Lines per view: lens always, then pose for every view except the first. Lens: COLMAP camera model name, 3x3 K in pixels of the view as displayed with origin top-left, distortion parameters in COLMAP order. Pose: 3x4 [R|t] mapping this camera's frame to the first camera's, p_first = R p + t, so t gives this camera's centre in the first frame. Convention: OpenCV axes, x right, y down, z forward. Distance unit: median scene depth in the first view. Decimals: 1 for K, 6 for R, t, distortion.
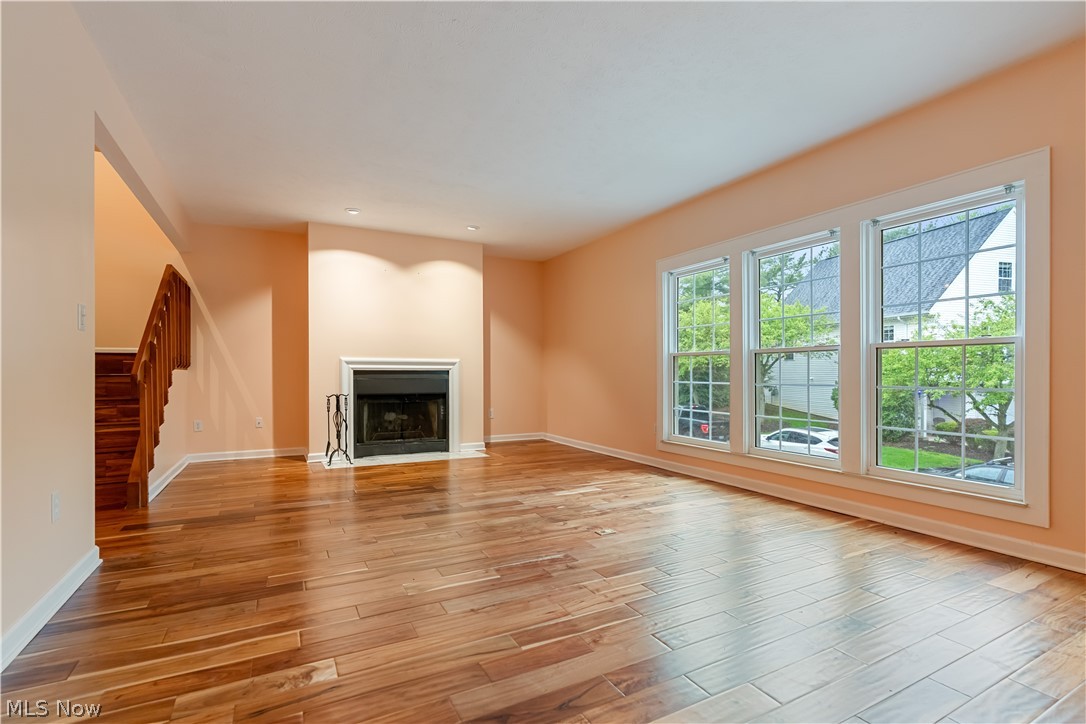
lens RADIAL K [[503.2, 0, 539.2], [0, 503.2, 374.4], [0, 0, 1]] dist [-0.002246, 0.000090]
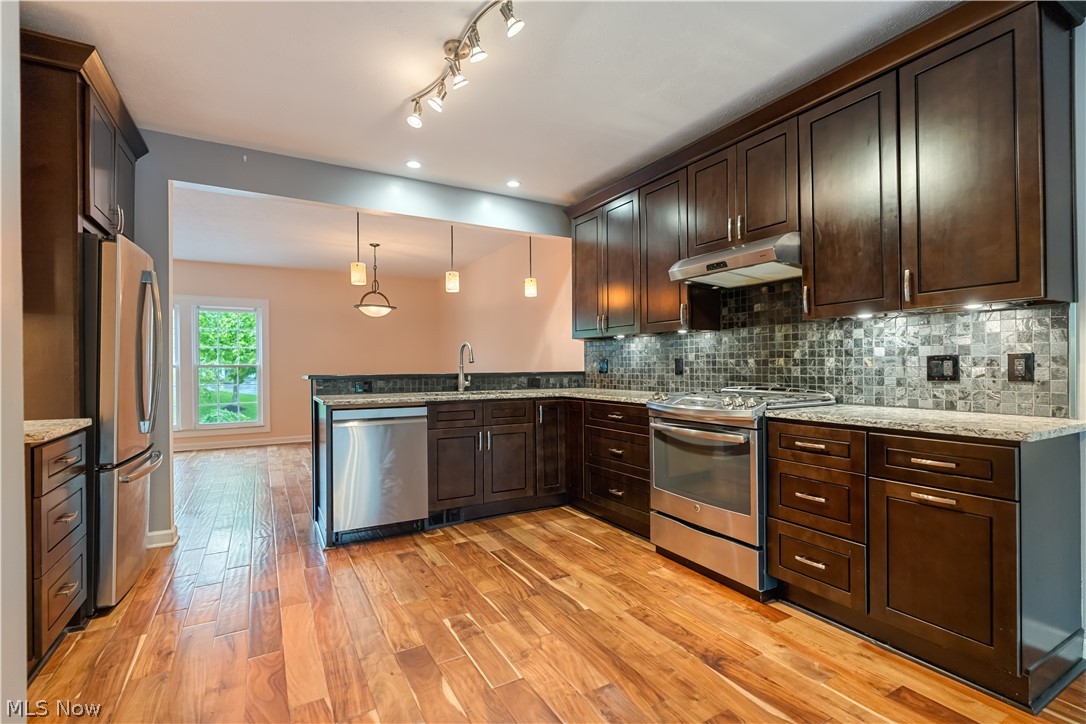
lens RADIAL K [[493.4, 0, 541.0], [0, 493.4, 365.6], [0, 0, 1]] dist [-0.002472, 0.000454]
pose [[-0.031880, 0.002307, 0.999489, -1.081569], [0.011374, 0.999933, -0.001945, -0.030212], [-0.999427, 0.011306, -0.031904, -0.270112]]
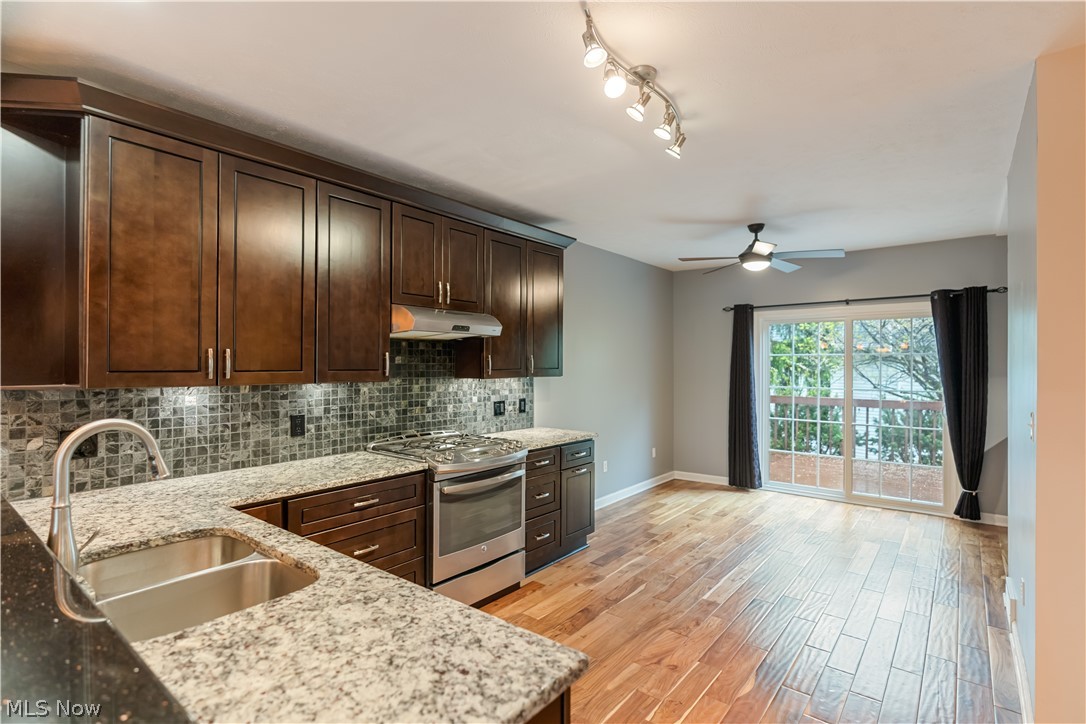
lens RADIAL K [[525.1, 0, 544.8], [0, 525.1, 363.8], [0, 0, 1]] dist [-0.002092, -0.000017]
pose [[-0.917010, 0.000446, -0.398864, -0.291420], [-0.001506, 0.999988, 0.004581, -0.107471], [0.398862, 0.004801, -0.916999, 0.197881]]
